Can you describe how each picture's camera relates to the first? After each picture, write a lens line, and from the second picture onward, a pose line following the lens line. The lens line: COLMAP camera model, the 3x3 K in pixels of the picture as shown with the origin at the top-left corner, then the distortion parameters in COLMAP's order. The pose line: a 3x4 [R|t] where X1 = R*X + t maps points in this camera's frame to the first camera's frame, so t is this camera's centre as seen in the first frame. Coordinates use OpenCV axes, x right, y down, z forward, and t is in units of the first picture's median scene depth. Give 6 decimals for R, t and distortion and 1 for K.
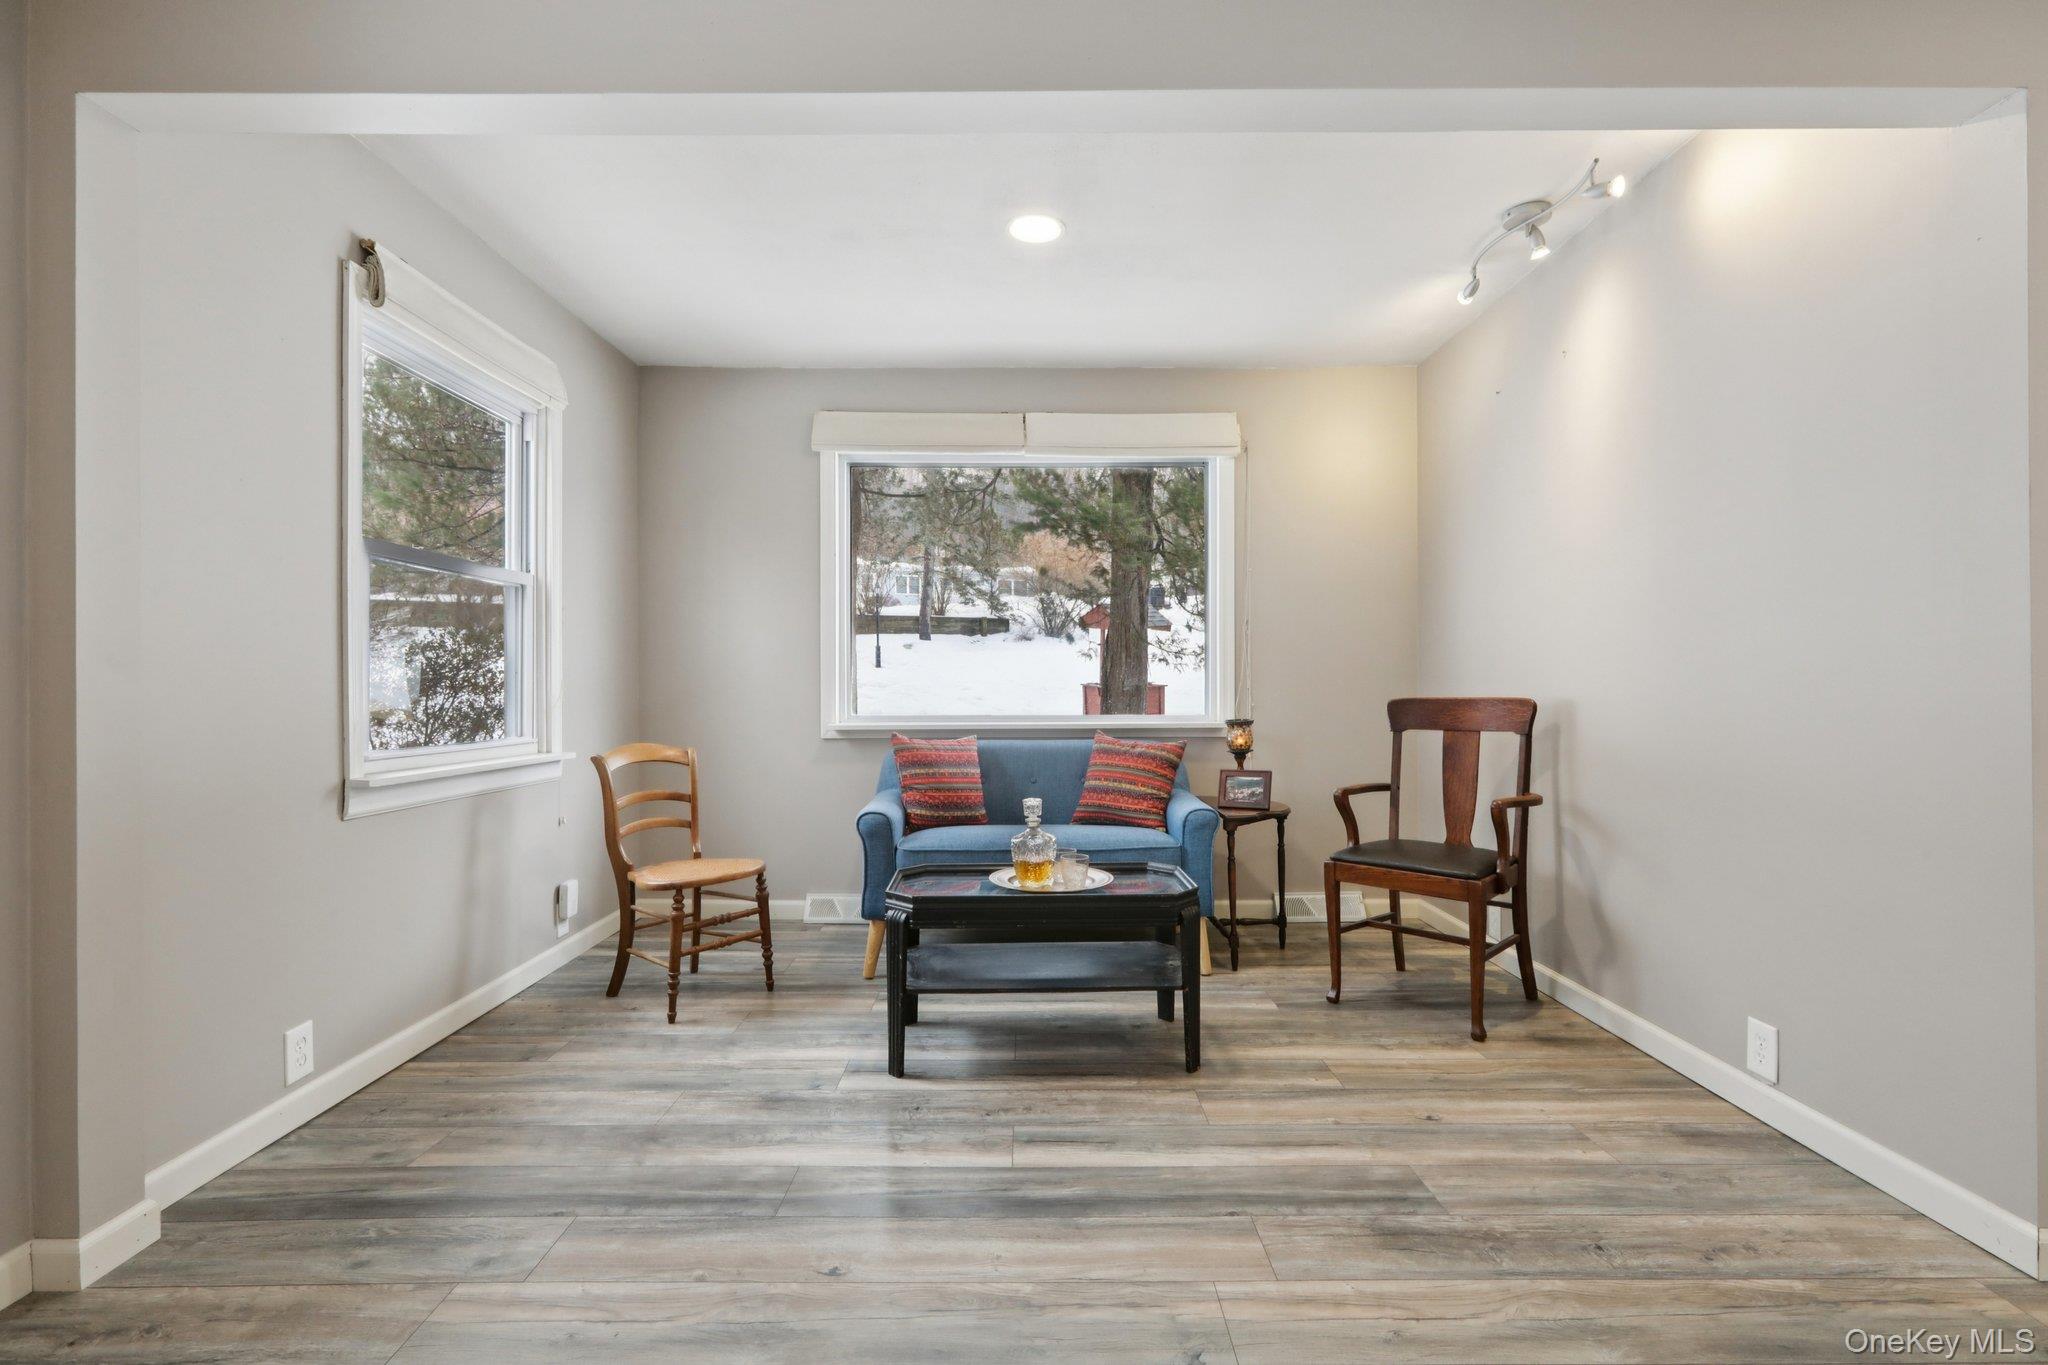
lens RADIAL K [[915.2, 0, 1025.0], [0, 915.2, 679.2], [0, 0, 1]] dist [-0.001086, 0.000532]
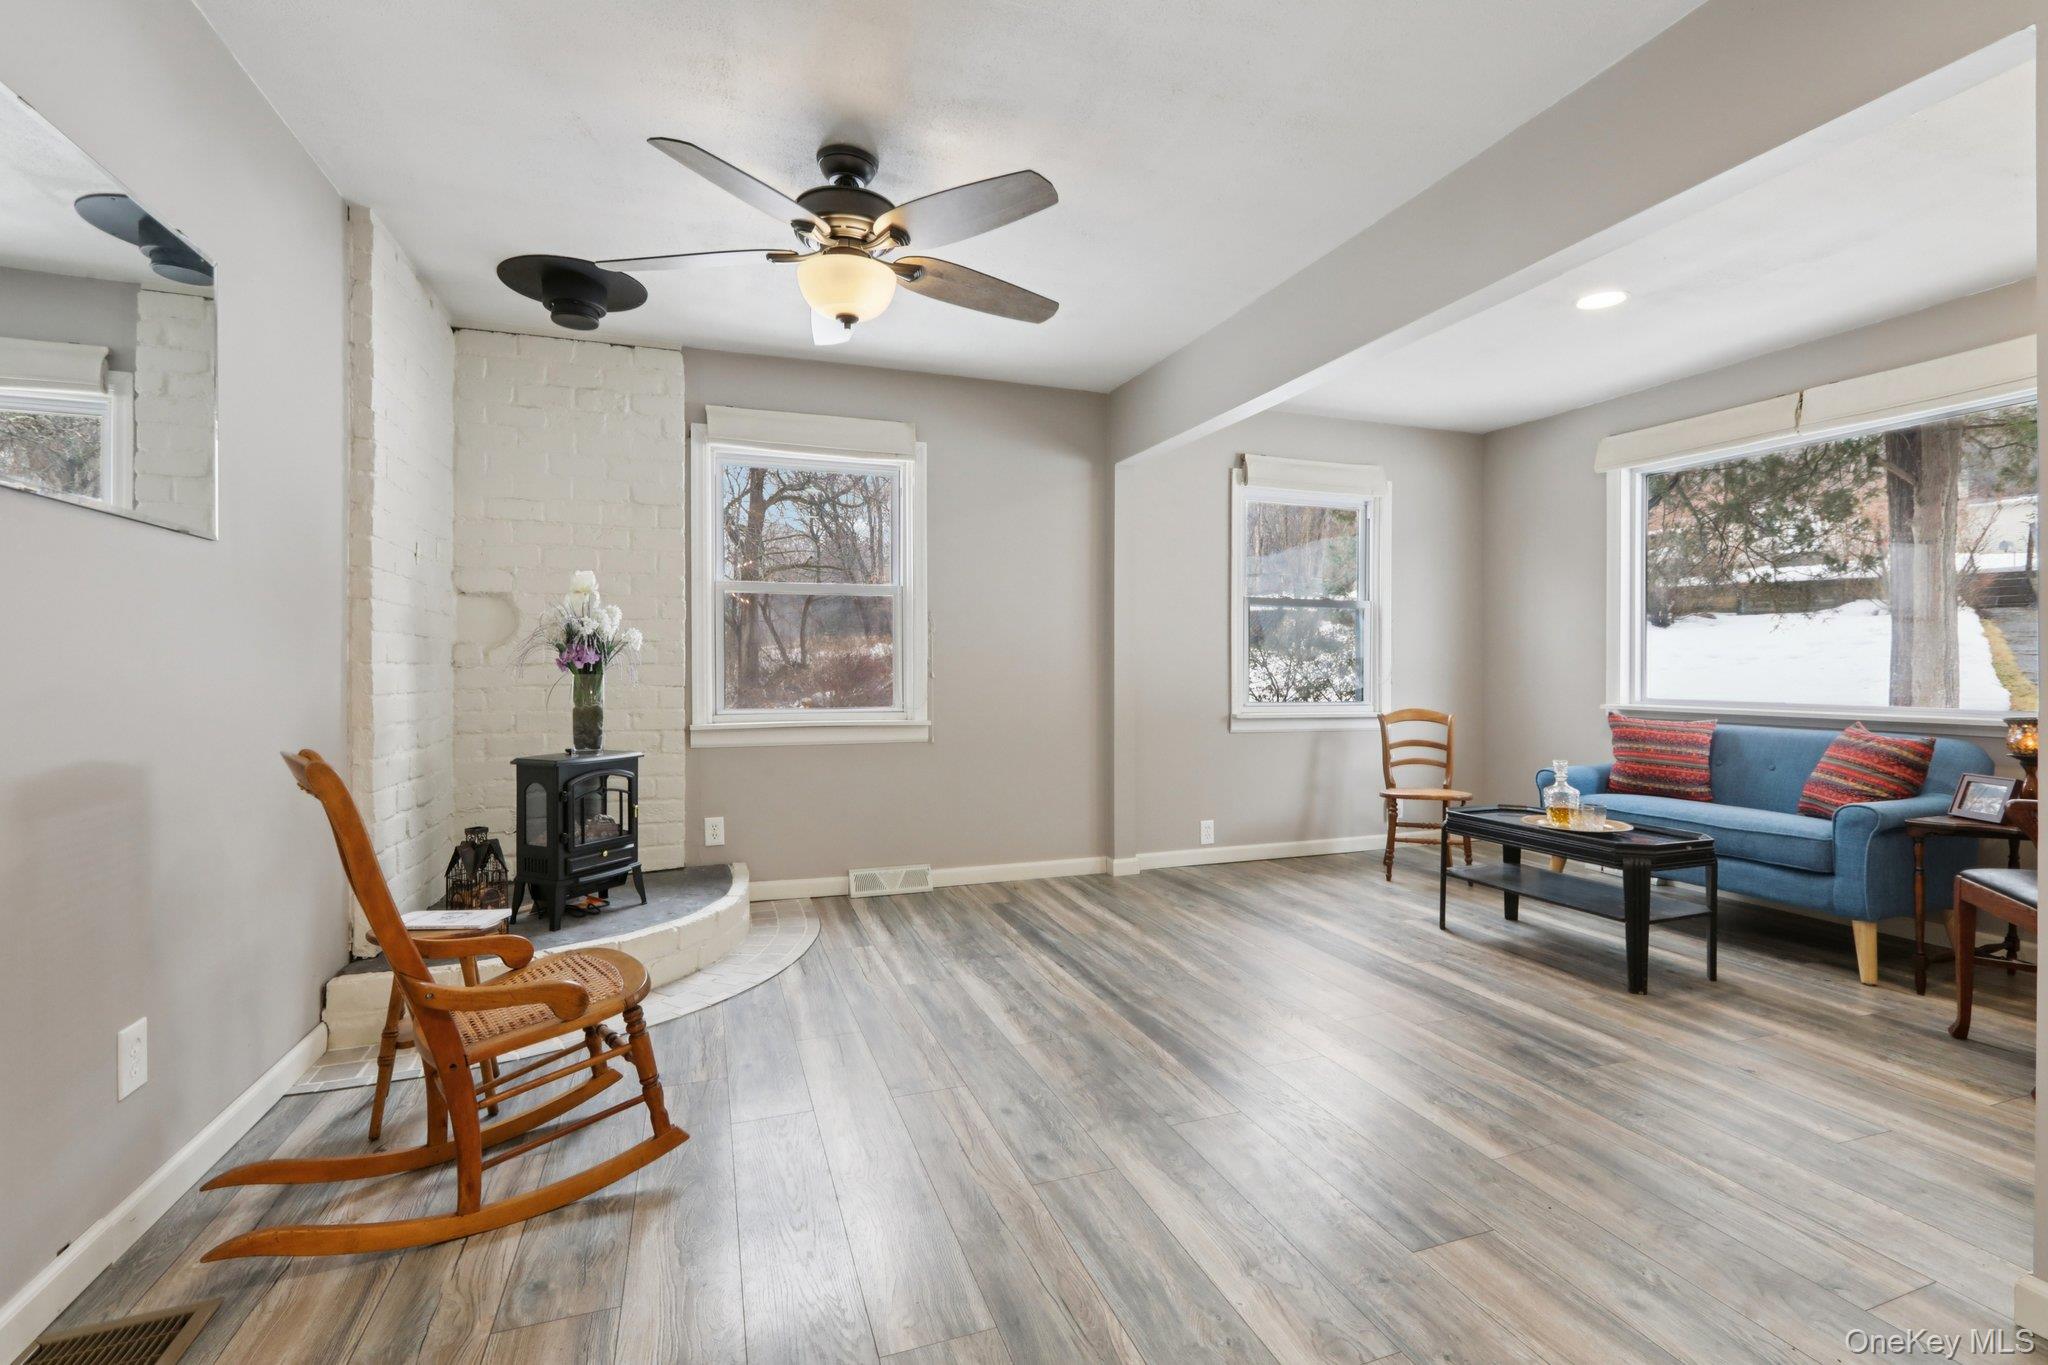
lens RADIAL K [[919.0, 0, 1029.1], [0, 919.0, 657.8], [0, 0, 1]] dist [-0.000793, 0.000582]
pose [[0.342592, -0.005959, -0.939465, 0.970987], [0.002238, 0.999982, -0.005527, -0.008215], [0.939482, -0.000209, 0.342600, -0.152578]]
